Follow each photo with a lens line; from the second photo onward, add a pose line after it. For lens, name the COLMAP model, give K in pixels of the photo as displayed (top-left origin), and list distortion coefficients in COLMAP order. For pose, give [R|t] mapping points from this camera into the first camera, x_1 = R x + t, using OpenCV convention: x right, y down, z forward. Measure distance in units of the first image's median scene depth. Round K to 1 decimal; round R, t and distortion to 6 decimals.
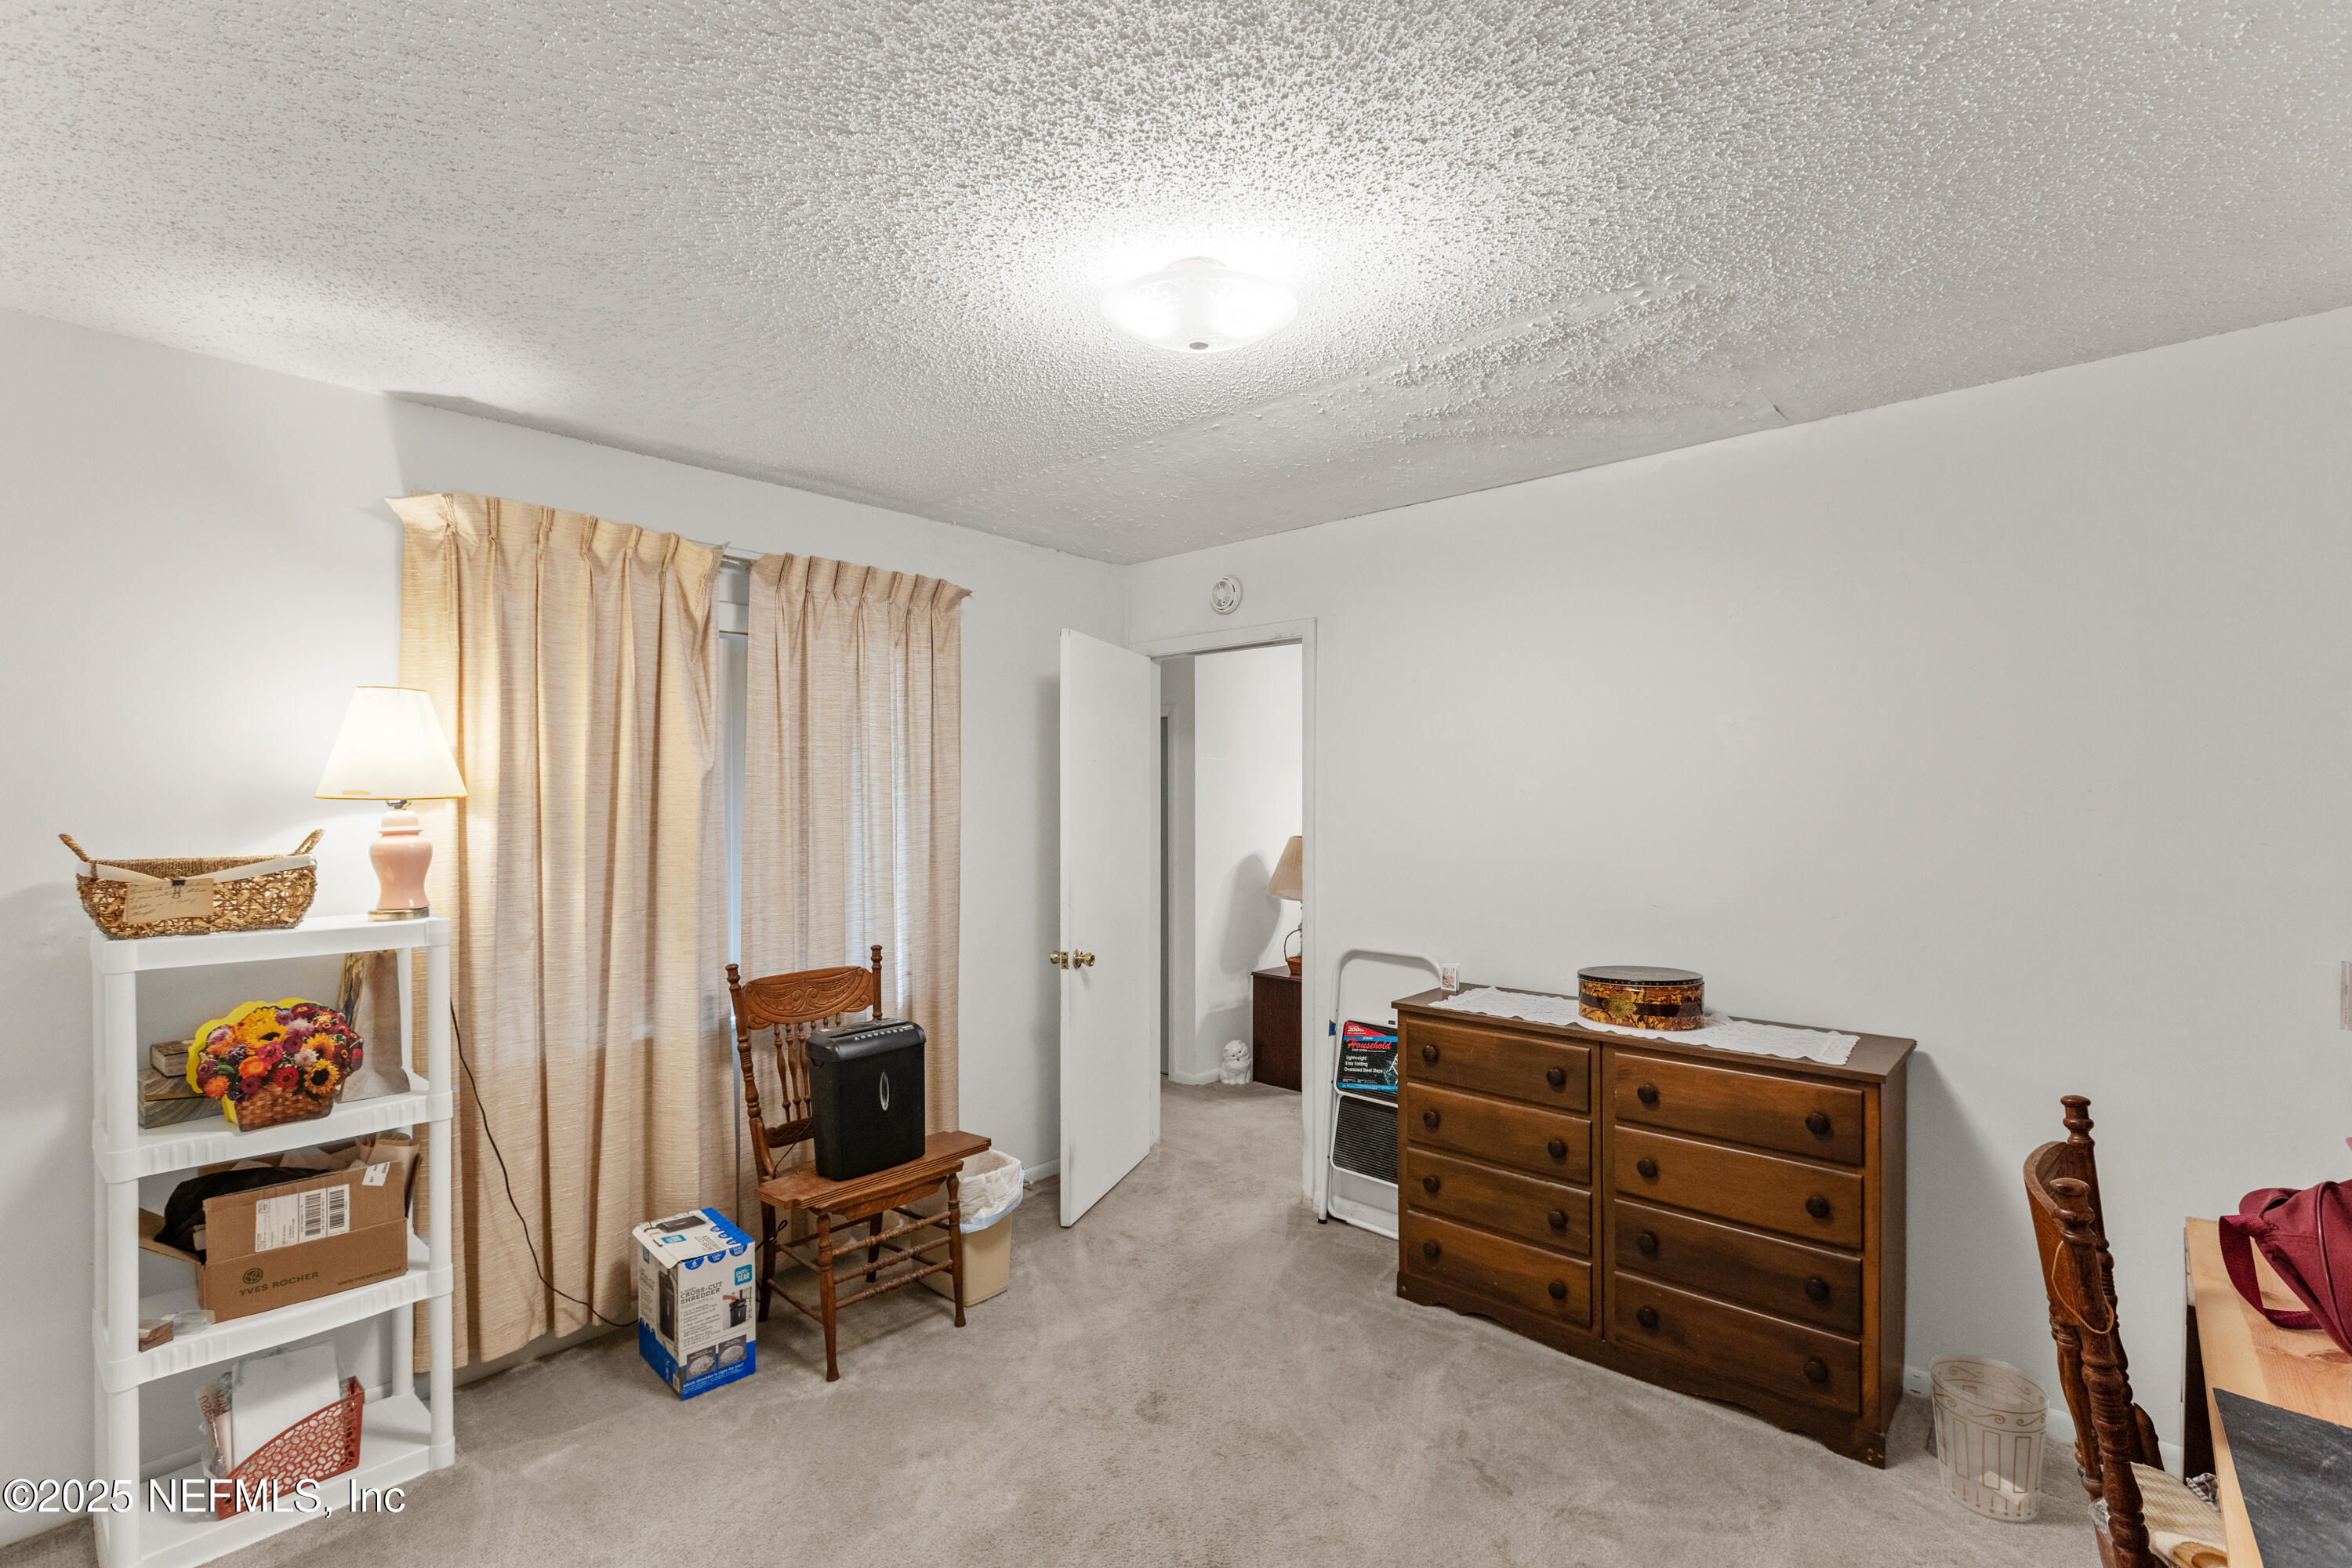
lens RADIAL K [[1075.2, 0, 1179.8], [0, 1075.2, 799.6], [0, 0, 1]] dist [0.001441, 0.000492]
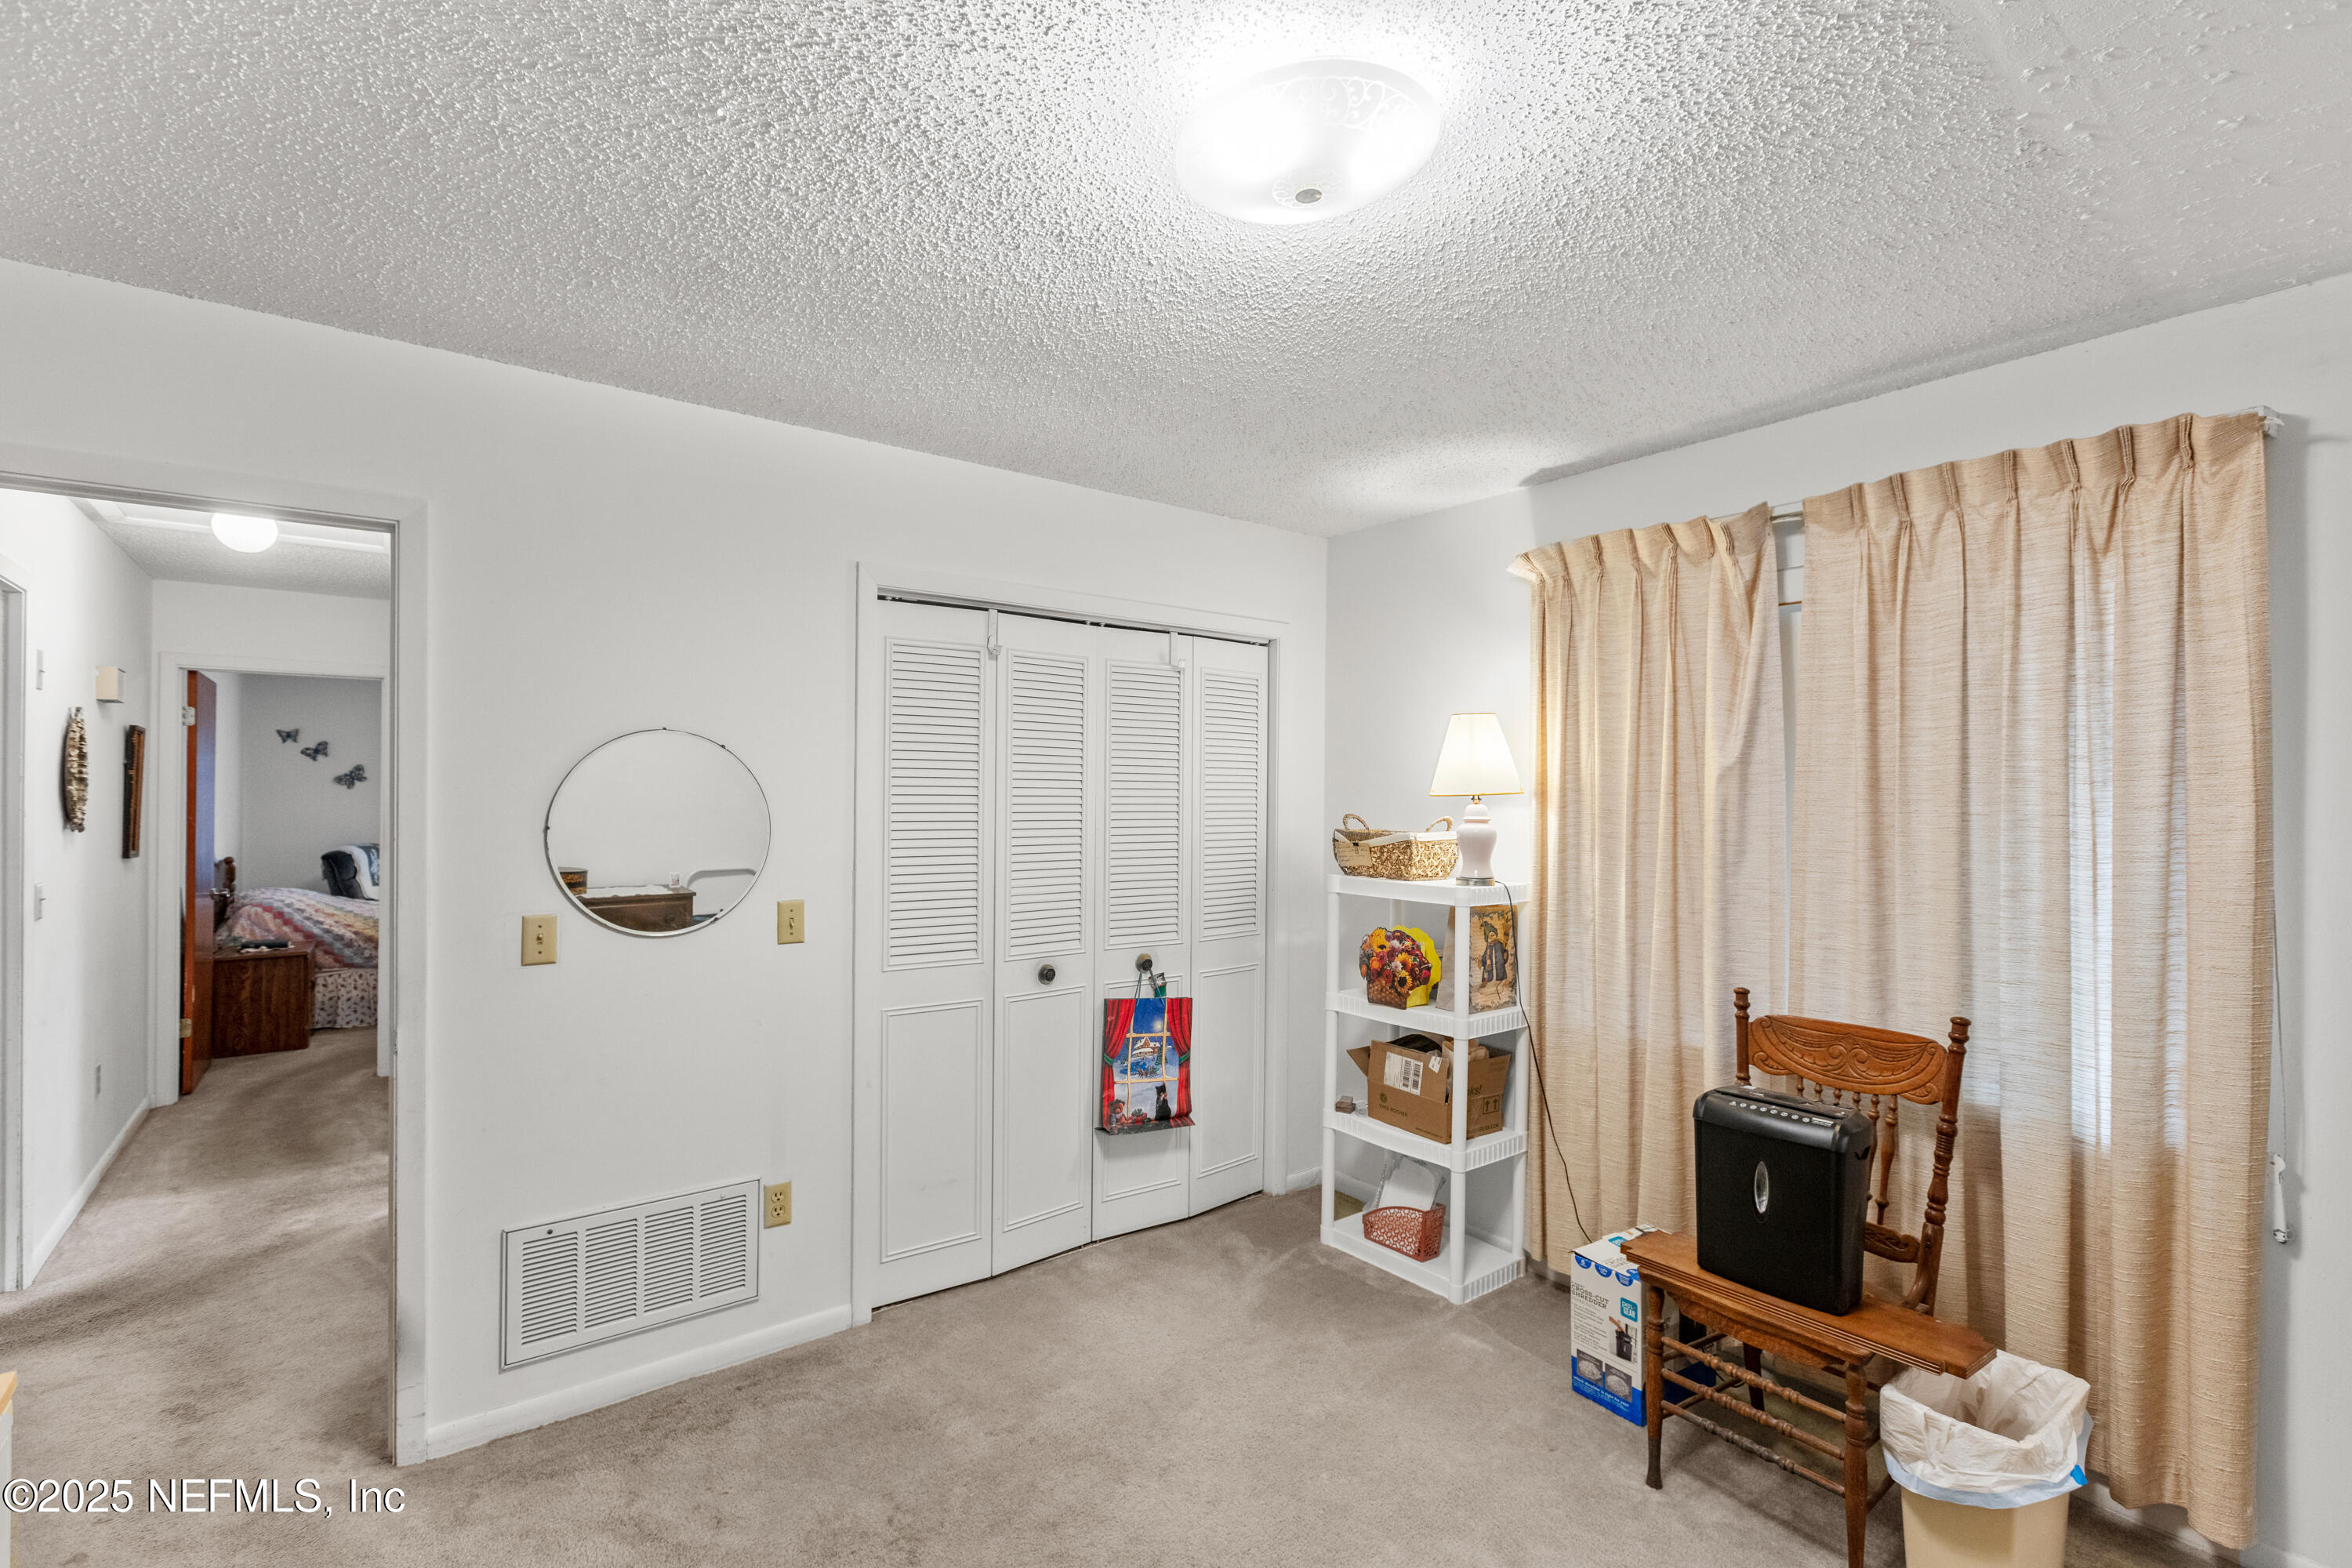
lens RADIAL K [[1053.1, 0, 1171.2], [0, 1053.1, 788.8], [0, 0, 1]] dist [-0.000975, 0.000656]
pose [[-0.191925, -0.005177, -0.981396, 0.573741], [-0.009564, 0.999948, -0.003404, -0.001061], [0.981363, 0.008733, -0.191965, 0.795380]]
